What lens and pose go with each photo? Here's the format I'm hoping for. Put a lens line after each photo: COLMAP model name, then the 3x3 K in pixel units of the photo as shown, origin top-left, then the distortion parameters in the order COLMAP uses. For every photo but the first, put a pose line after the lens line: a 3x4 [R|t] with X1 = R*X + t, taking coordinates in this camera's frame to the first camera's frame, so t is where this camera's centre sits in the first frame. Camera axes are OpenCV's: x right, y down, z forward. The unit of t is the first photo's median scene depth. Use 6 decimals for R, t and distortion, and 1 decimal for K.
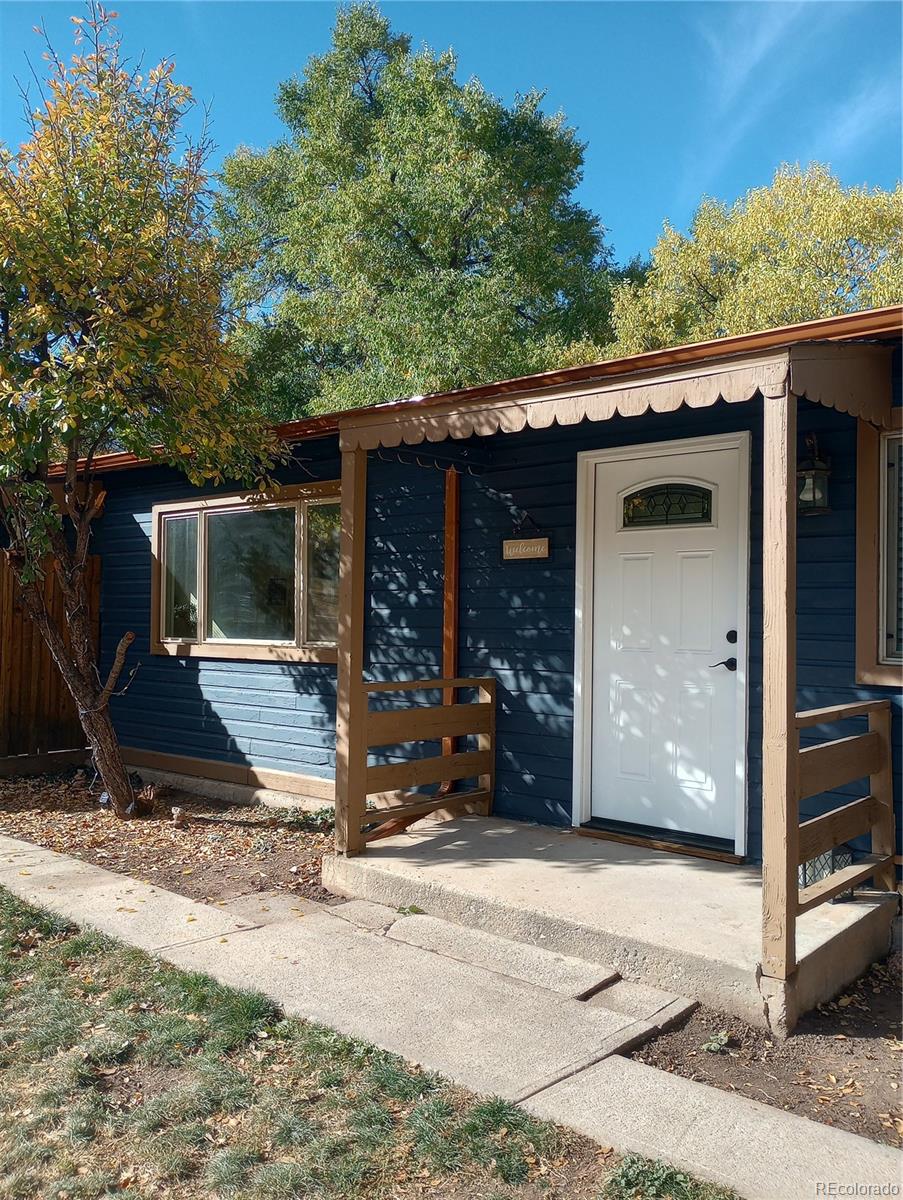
lens RADIAL K [[988.5, 0, 448.0], [0, 988.5, 594.4], [0, 0, 1]] dist [0.073424, -0.096536]
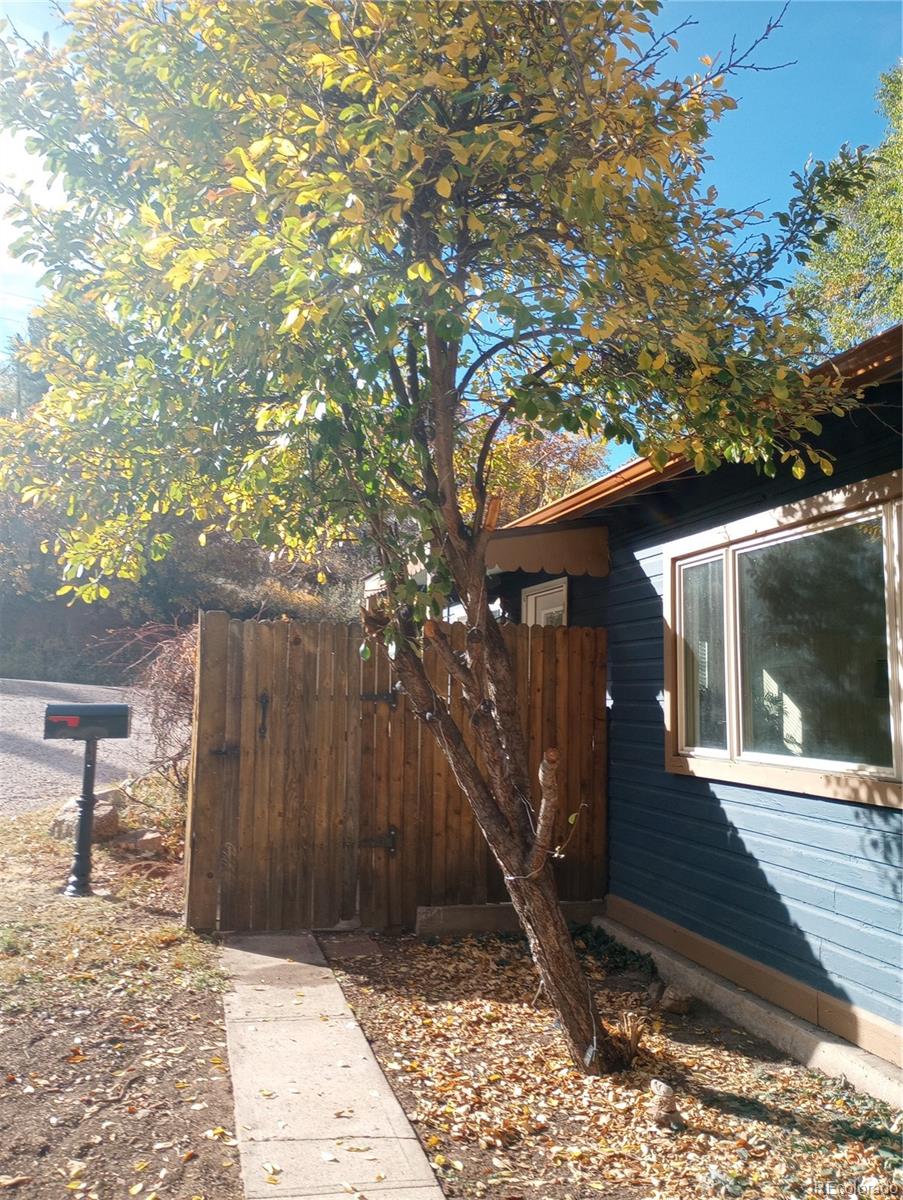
lens RADIAL K [[988.5, 0, 448.0], [0, 988.5, 594.4], [0, 0, 1]] dist [0.073424, -0.096536]
pose [[0.813160, -0.085664, -0.575701, -0.033190], [0.027922, 0.993712, -0.108425, 0.010596], [0.581369, 0.072092, 0.810440, 0.401491]]
